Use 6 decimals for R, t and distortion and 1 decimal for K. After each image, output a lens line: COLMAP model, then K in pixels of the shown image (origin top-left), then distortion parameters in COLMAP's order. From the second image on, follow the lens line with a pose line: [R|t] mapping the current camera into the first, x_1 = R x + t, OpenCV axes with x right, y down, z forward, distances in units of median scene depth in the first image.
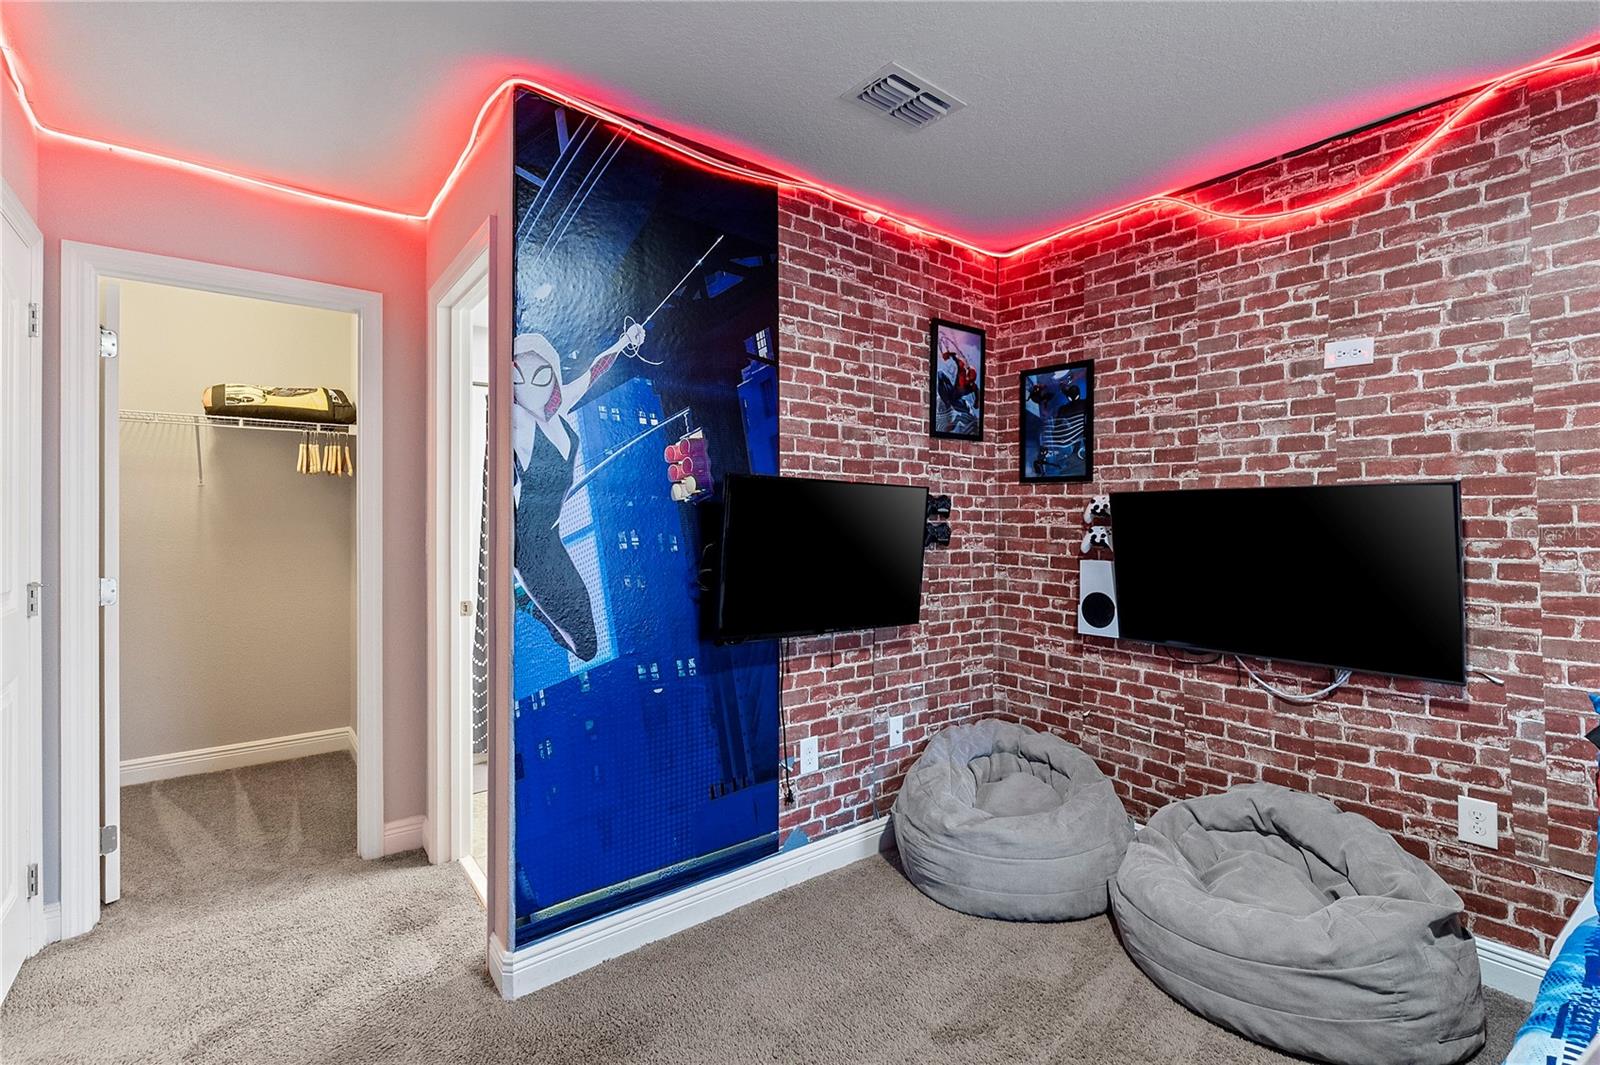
lens RADIAL K [[709.3, 0, 798.1], [0, 709.3, 517.4], [0, 0, 1]] dist [-0.001059, -0.000797]
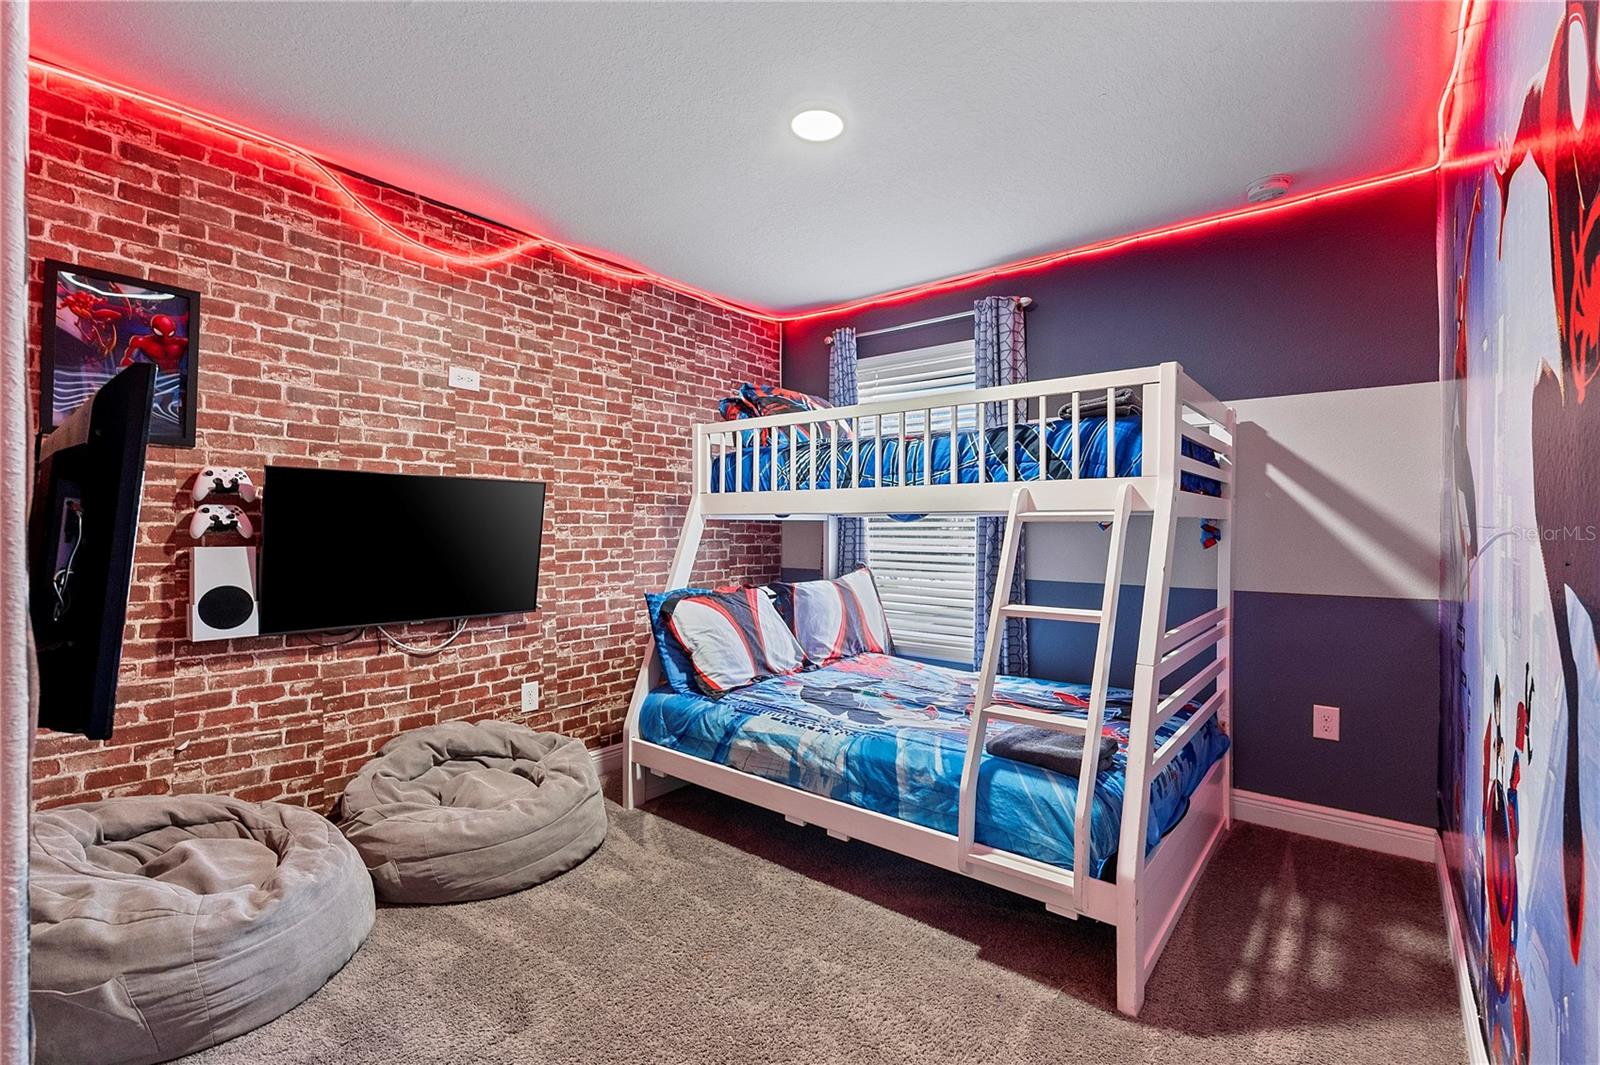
lens RADIAL K [[709.3, 0, 797.5], [0, 709.3, 537.0], [0, 0, 1]] dist [-0.001059, -0.000797]
pose [[-0.216732, -0.006110, 0.976212, -0.595911], [-0.007994, 0.999958, 0.004484, 0.047436], [-0.976198, -0.006832, -0.216772, 0.621656]]
